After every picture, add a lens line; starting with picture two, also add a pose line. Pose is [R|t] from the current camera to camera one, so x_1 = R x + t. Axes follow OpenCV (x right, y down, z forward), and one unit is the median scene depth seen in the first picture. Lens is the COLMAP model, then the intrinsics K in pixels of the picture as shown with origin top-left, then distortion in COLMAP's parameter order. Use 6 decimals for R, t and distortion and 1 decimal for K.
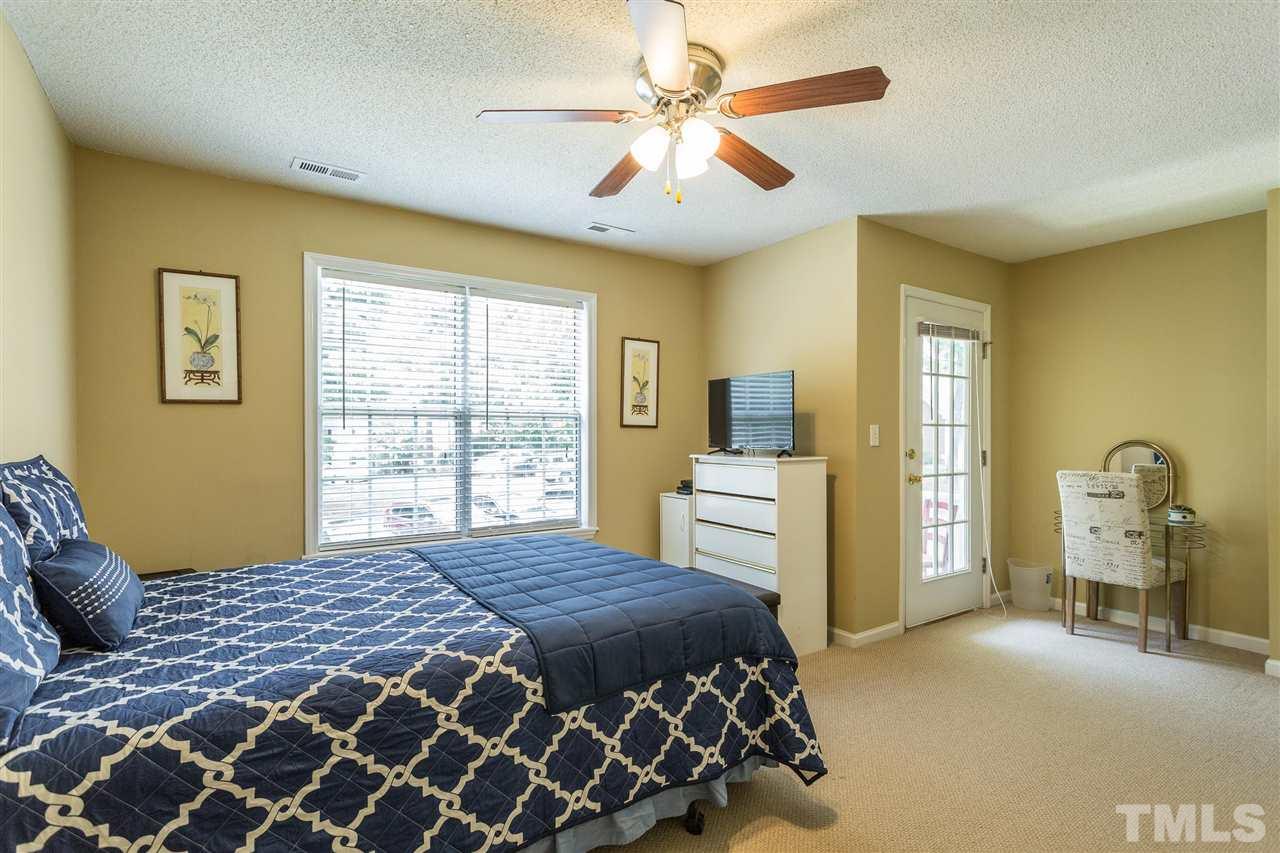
lens RADIAL K [[606.6, 0, 635.1], [0, 606.6, 423.2], [0, 0, 1]] dist [0.000164, -0.000735]
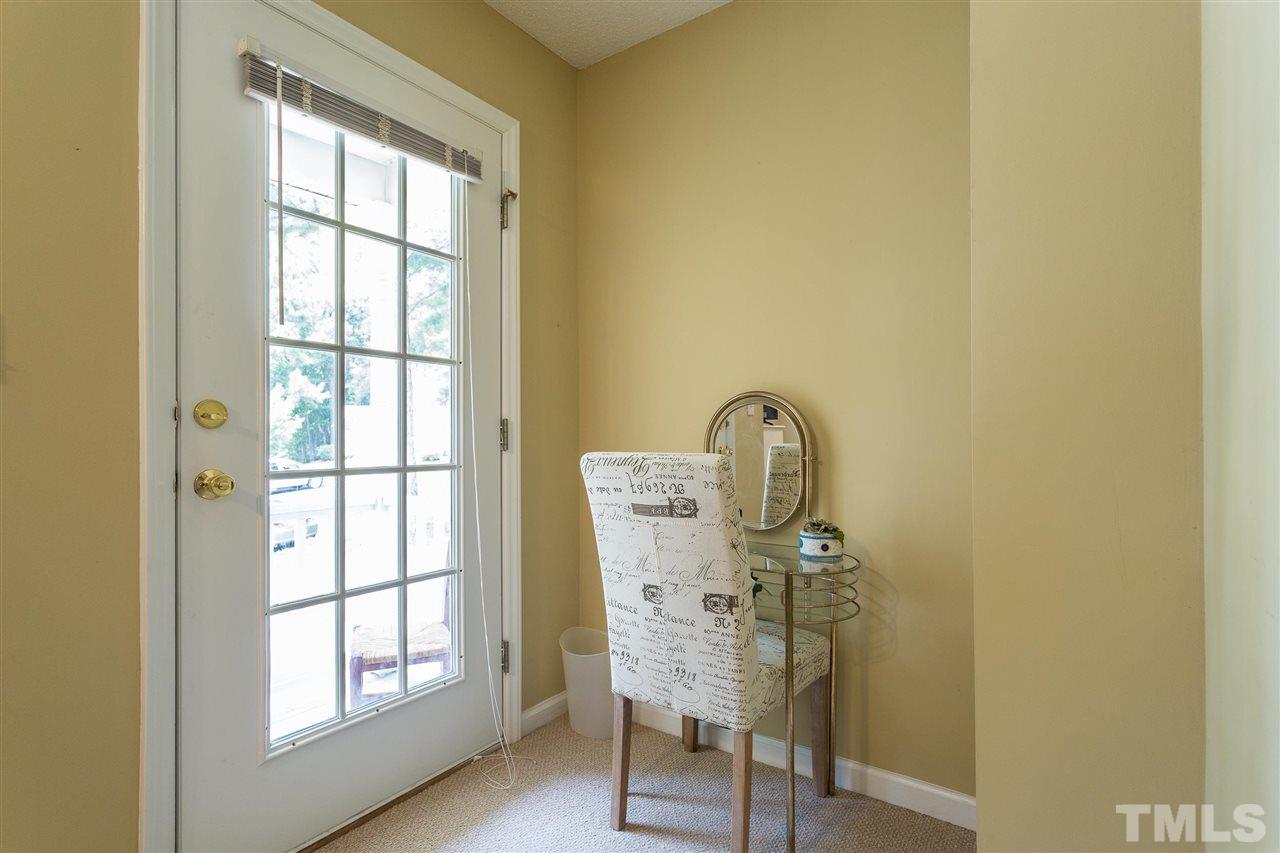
lens RADIAL K [[613.1, 0, 640.0], [0, 613.1, 426.5], [0, 0, 1]] dist [0.001872, 0.000266]
pose [[0.928889, 0.001944, 0.370353, 0.586003], [-0.001240, 0.999997, -0.002137, 0.061467], [-0.370356, 0.001526, 0.928889, 0.601067]]
